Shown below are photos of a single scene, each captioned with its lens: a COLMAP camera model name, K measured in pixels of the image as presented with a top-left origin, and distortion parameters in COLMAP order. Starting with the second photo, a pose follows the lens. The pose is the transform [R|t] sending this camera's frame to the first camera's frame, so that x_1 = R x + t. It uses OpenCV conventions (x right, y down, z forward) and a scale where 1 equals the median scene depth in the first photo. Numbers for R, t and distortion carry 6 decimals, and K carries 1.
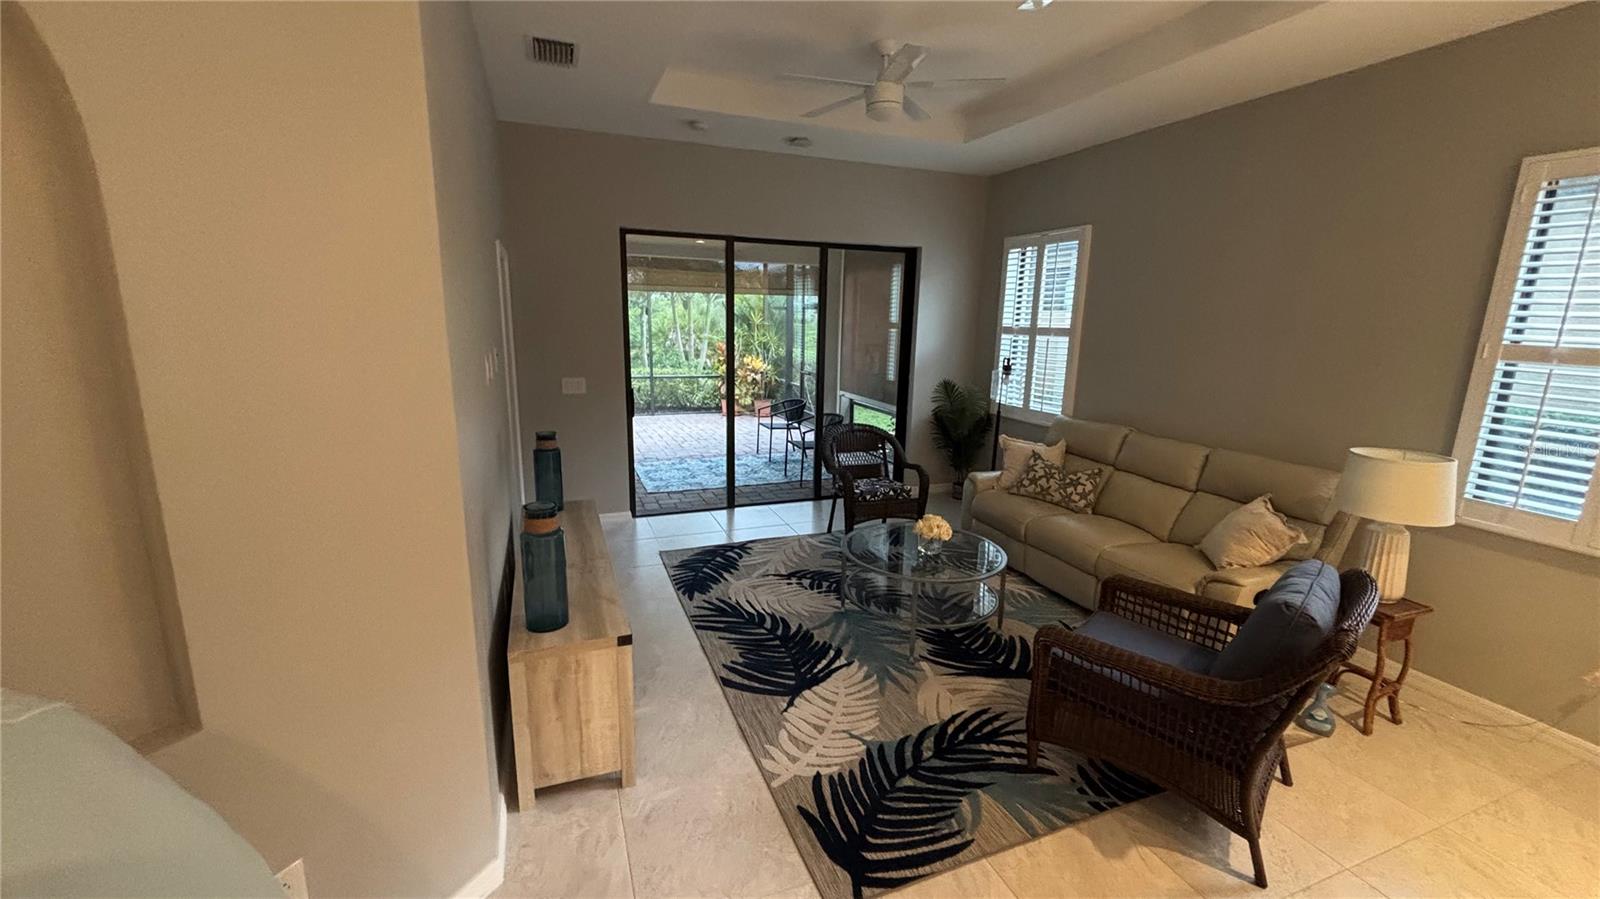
lens RADIAL K [[644.7, 0, 800.0], [0, 644.7, 449.5], [0, 0, 1]] dist [0.000370, 0.000209]
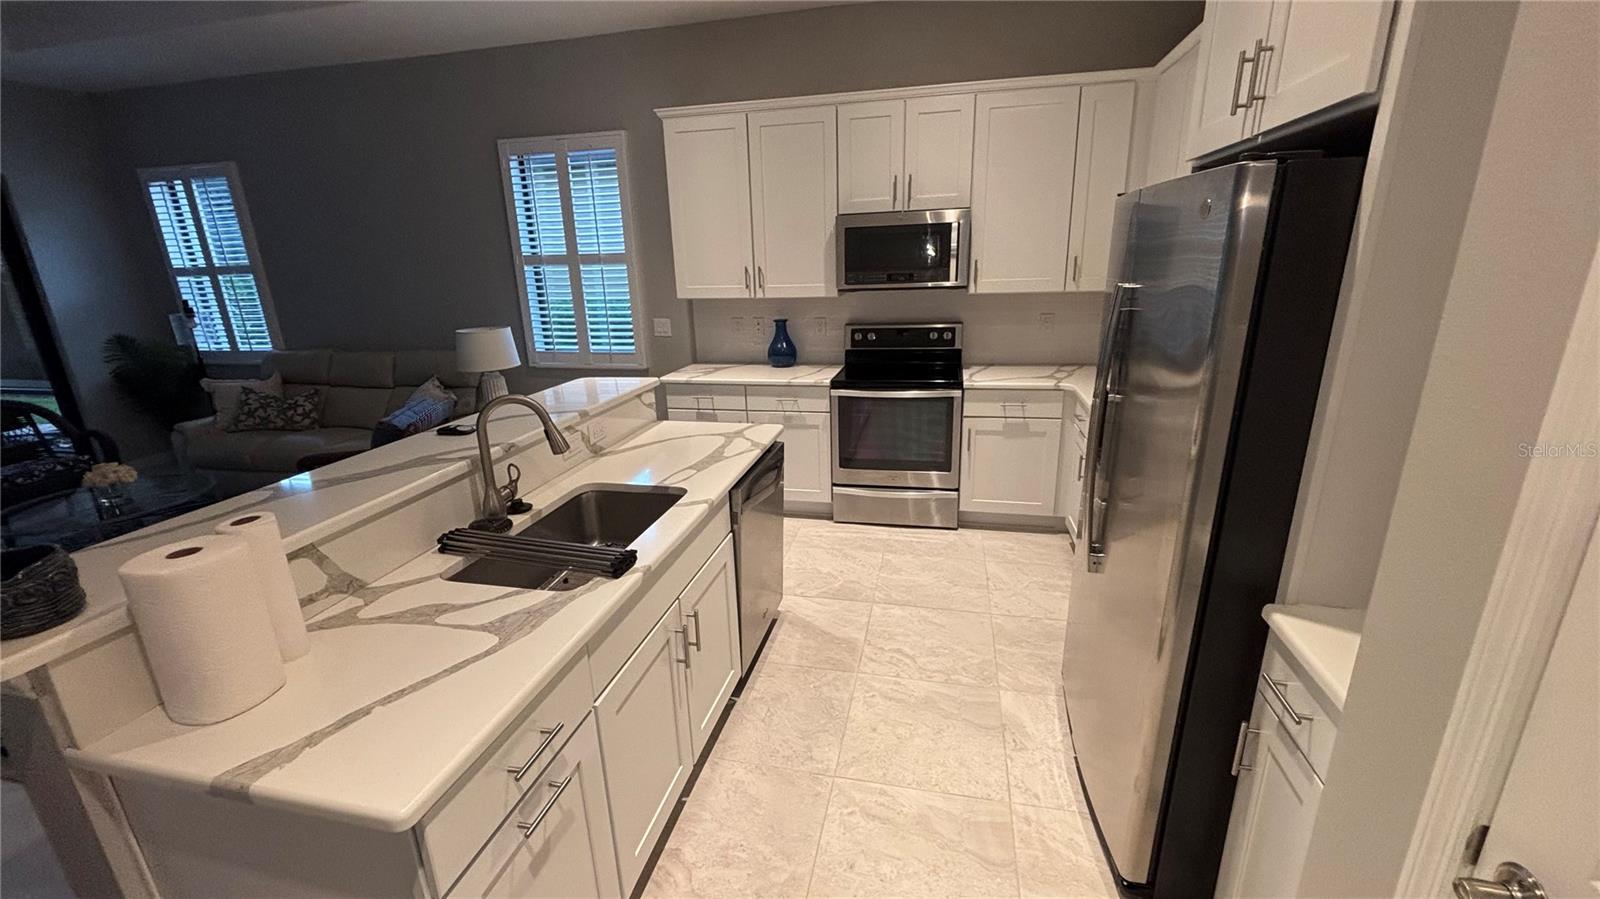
lens RADIAL K [[644.7, 0, 800.0], [0, 644.7, 449.5], [0, 0, 1]] dist [0.000370, 0.000209]
pose [[0.560880, -0.281135, 0.778702, 0.030341], [0.211911, 0.957996, 0.193231, 0.084540], [-0.800317, 0.056636, 0.596896, -0.310875]]
